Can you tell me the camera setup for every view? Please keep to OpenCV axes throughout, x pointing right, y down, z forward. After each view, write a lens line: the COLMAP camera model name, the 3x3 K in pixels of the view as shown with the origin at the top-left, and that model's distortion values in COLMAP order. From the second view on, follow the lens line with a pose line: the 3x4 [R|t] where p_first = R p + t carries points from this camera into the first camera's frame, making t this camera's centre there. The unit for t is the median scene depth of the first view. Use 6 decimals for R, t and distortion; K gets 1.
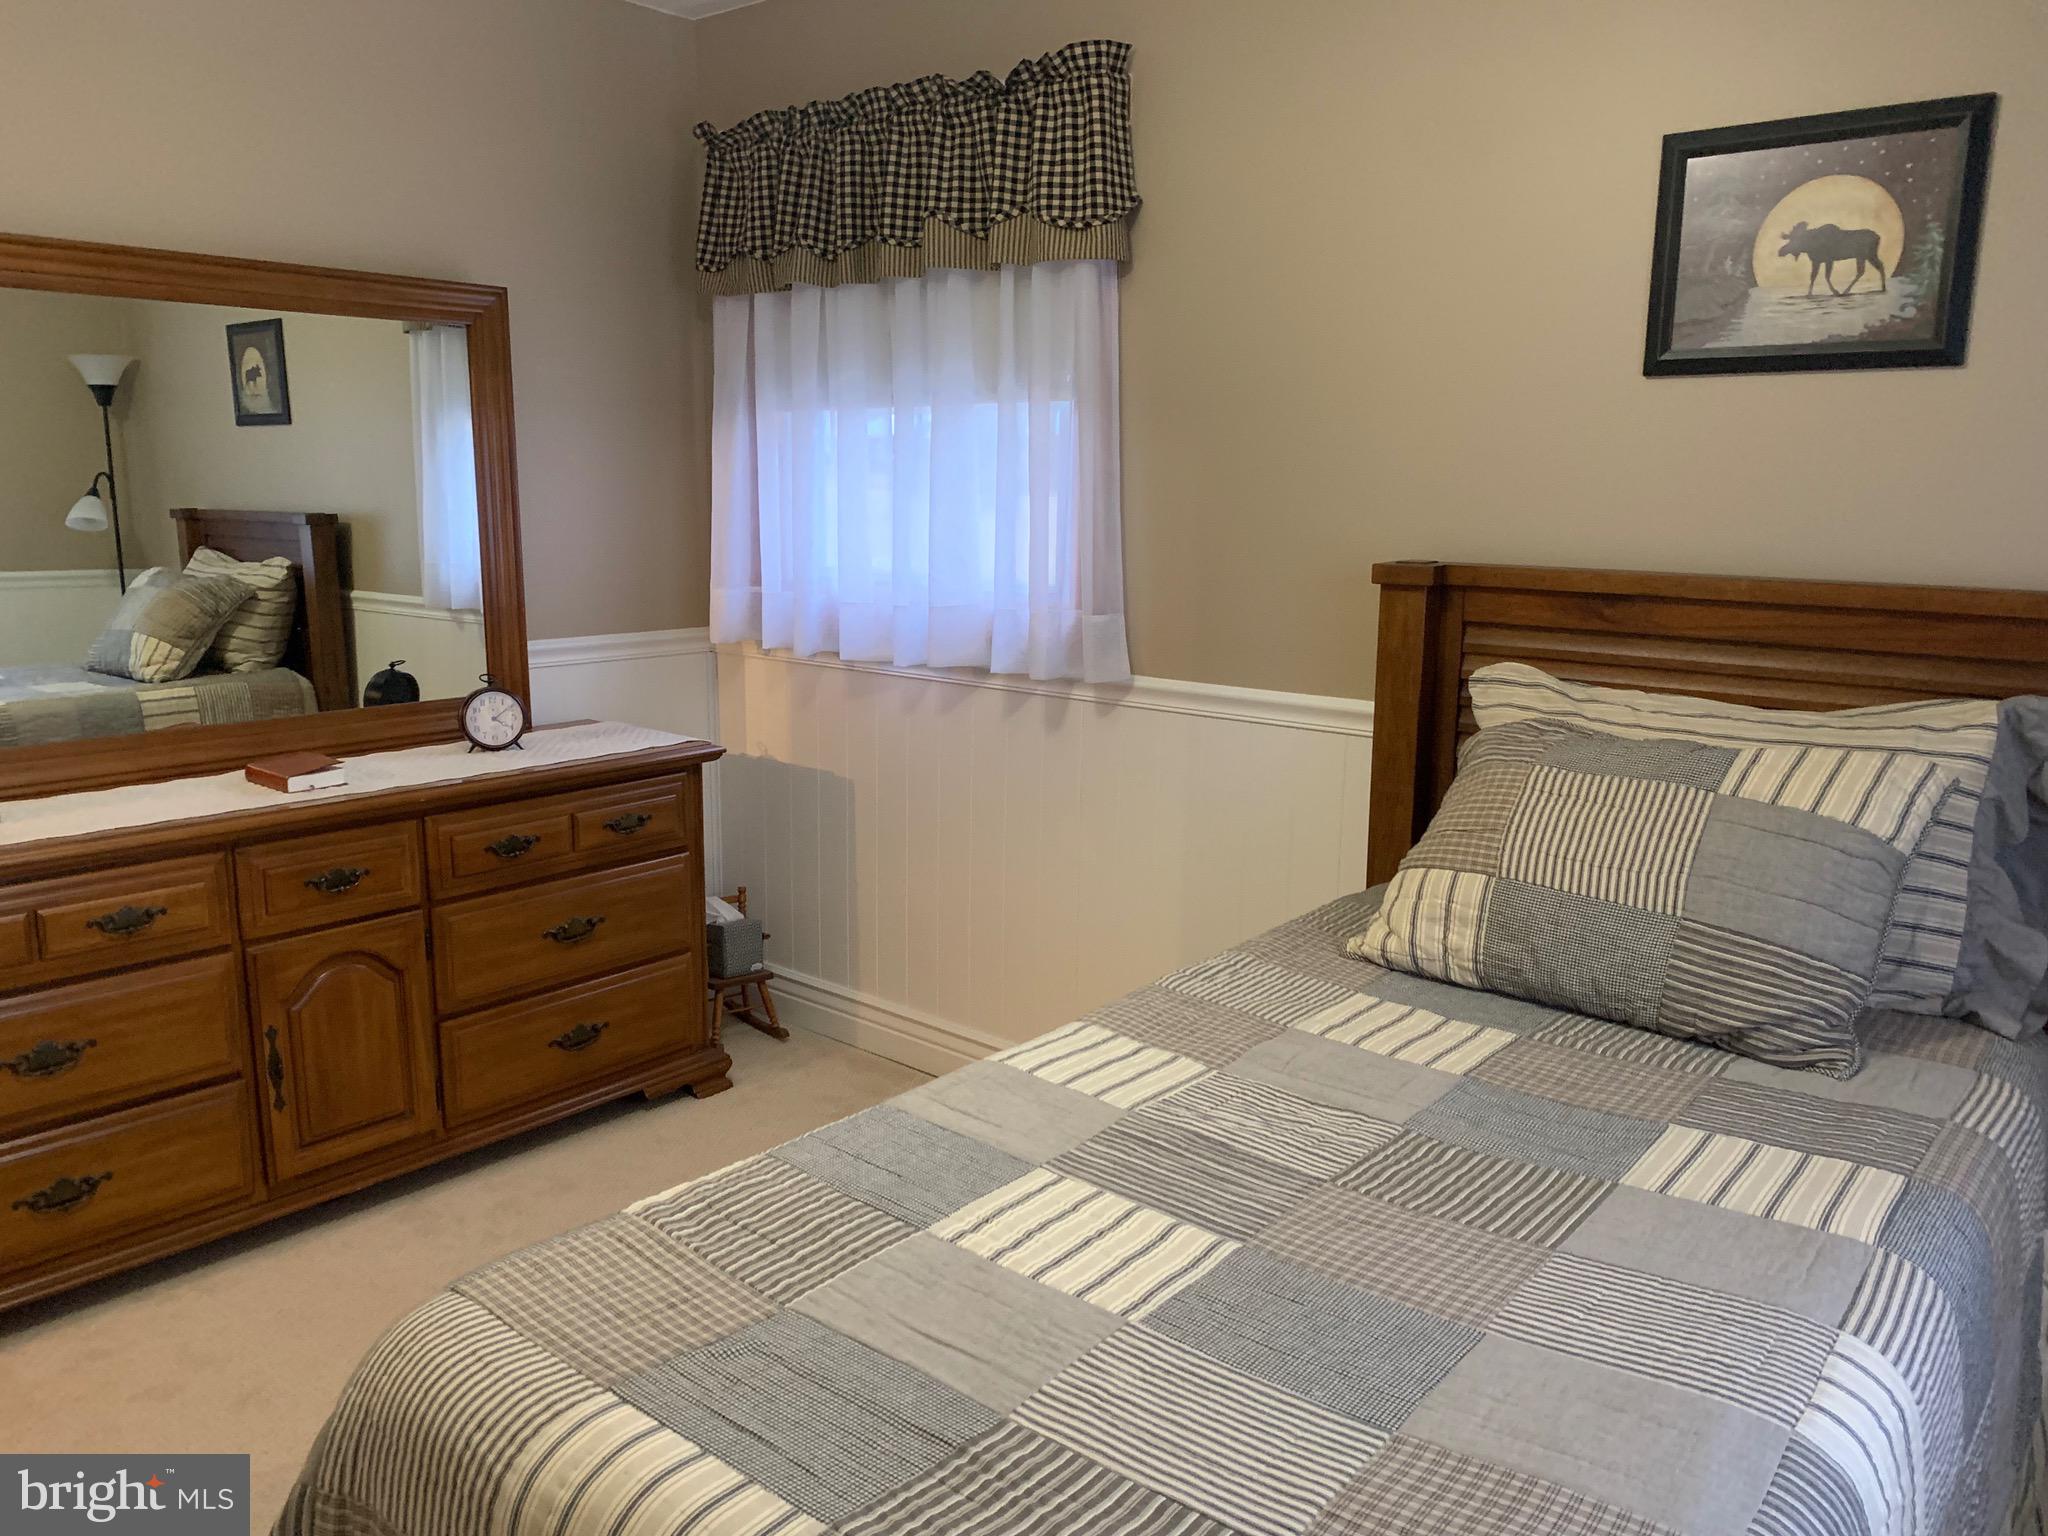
lens RADIAL K [[1557.5, 0, 1016.8], [0, 1557.5, 772.3], [0, 0, 1]] dist [0.035872, -0.042031]
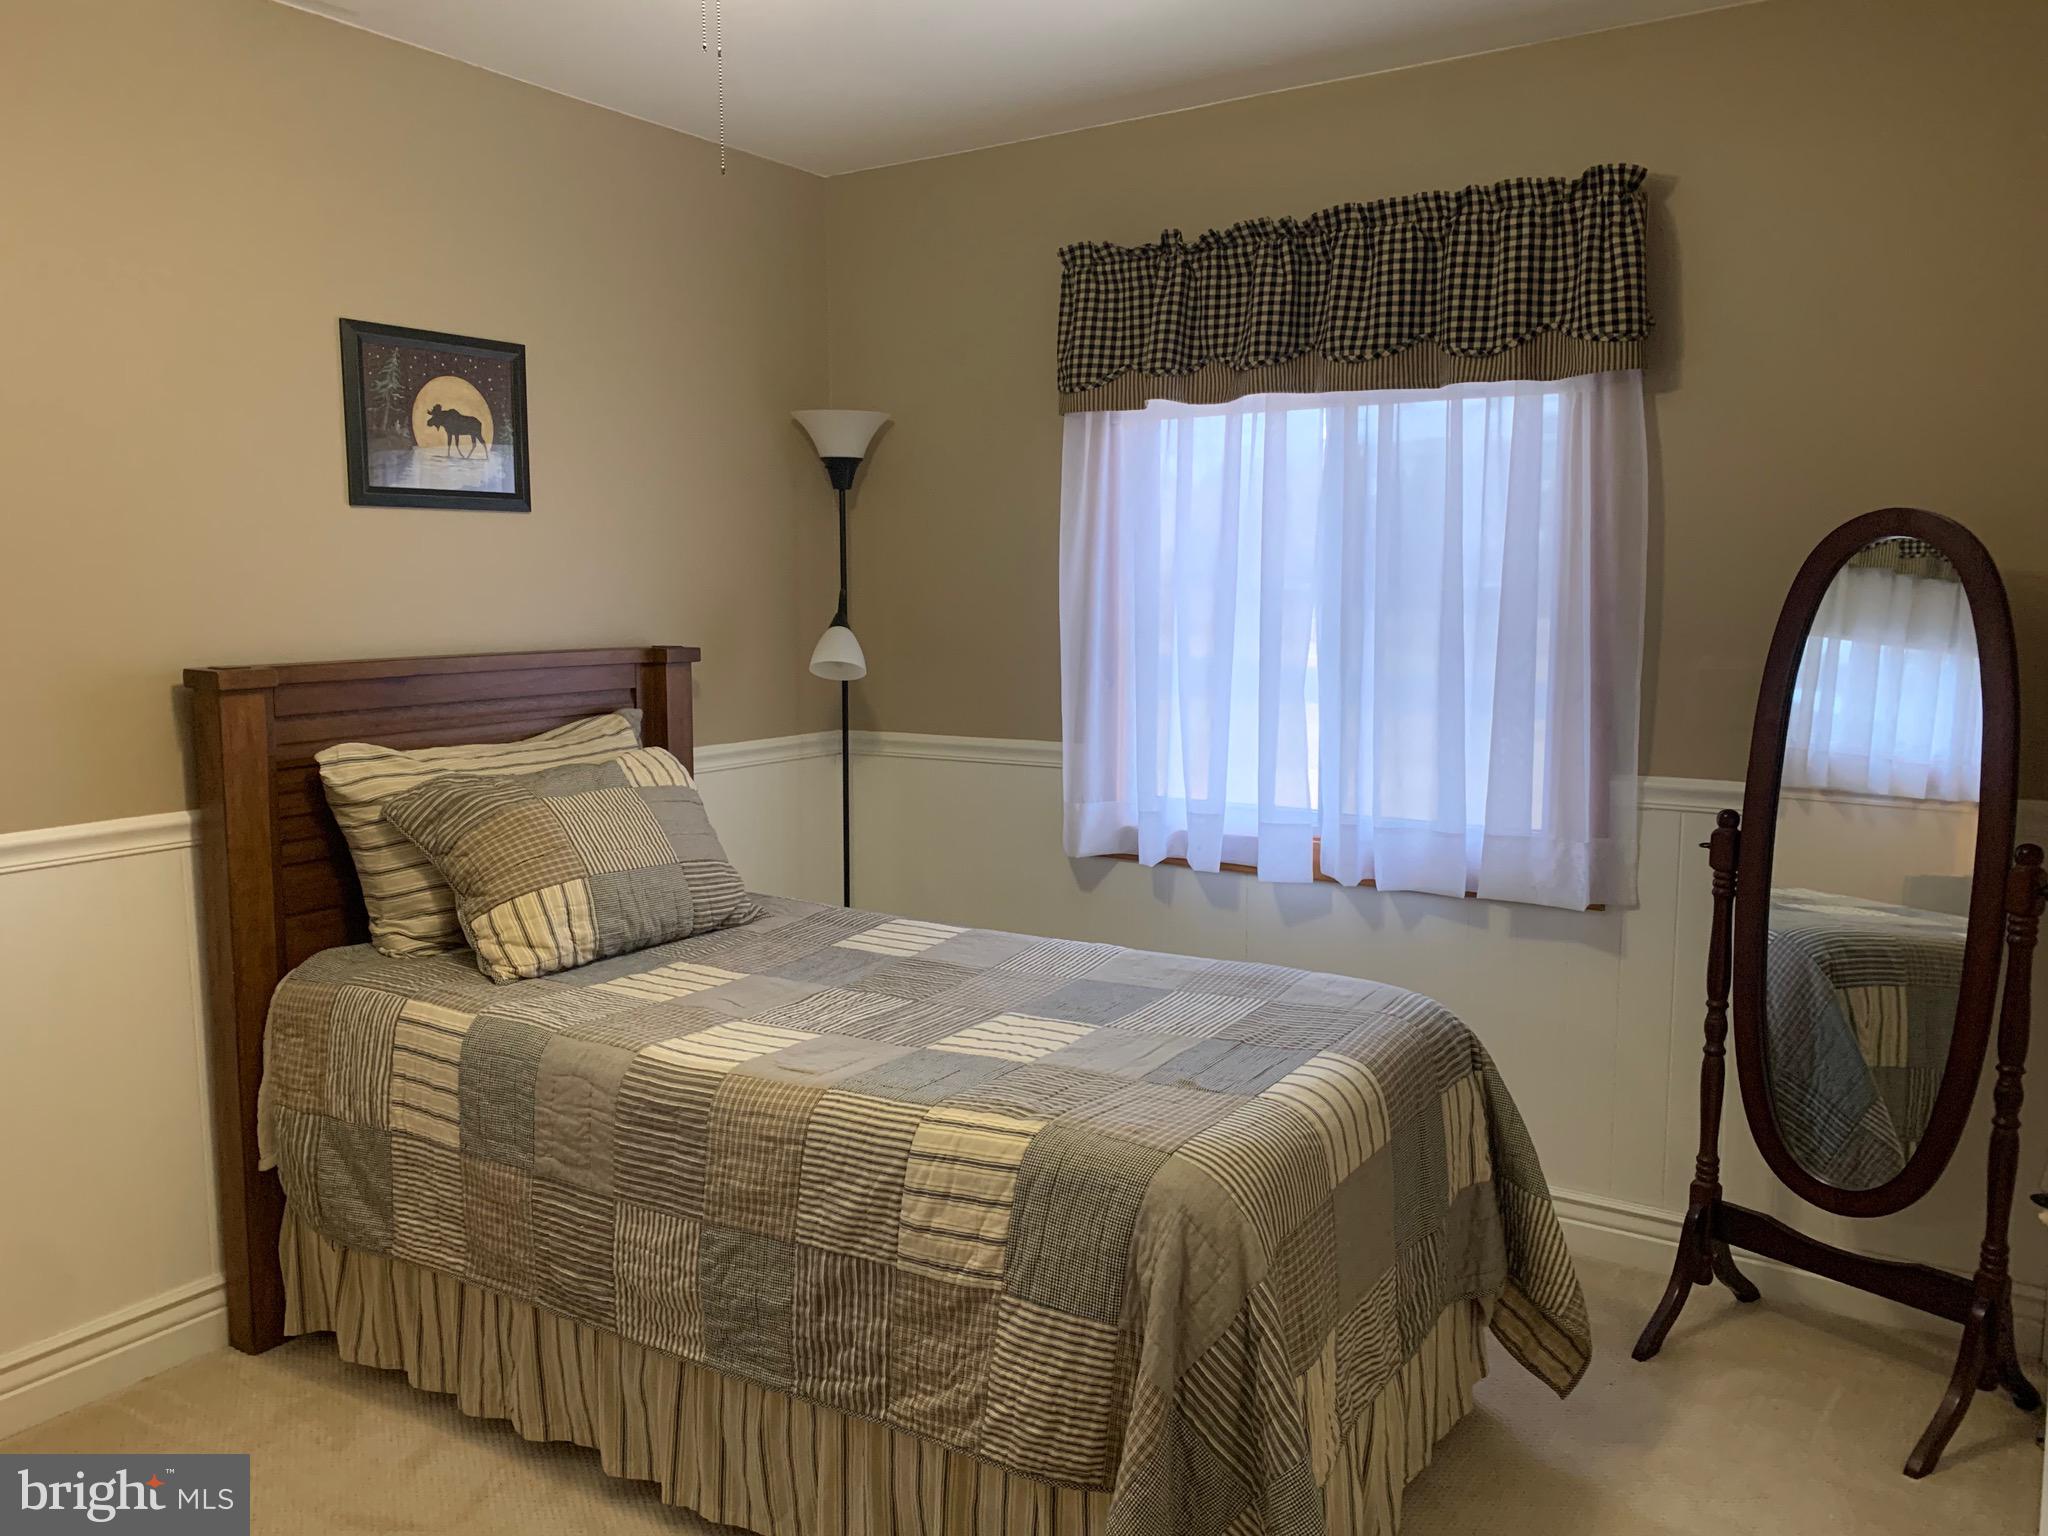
lens RADIAL K [[1557.5, 0, 1017.0], [0, 1557.5, 765.7], [0, 0, 1]] dist [0.035872, -0.042031]
pose [[-0.152486, -0.114677, 0.981630, -1.040735], [0.195485, 0.970122, 0.143699, -0.143735], [-0.968780, 0.213806, -0.125512, 0.781134]]
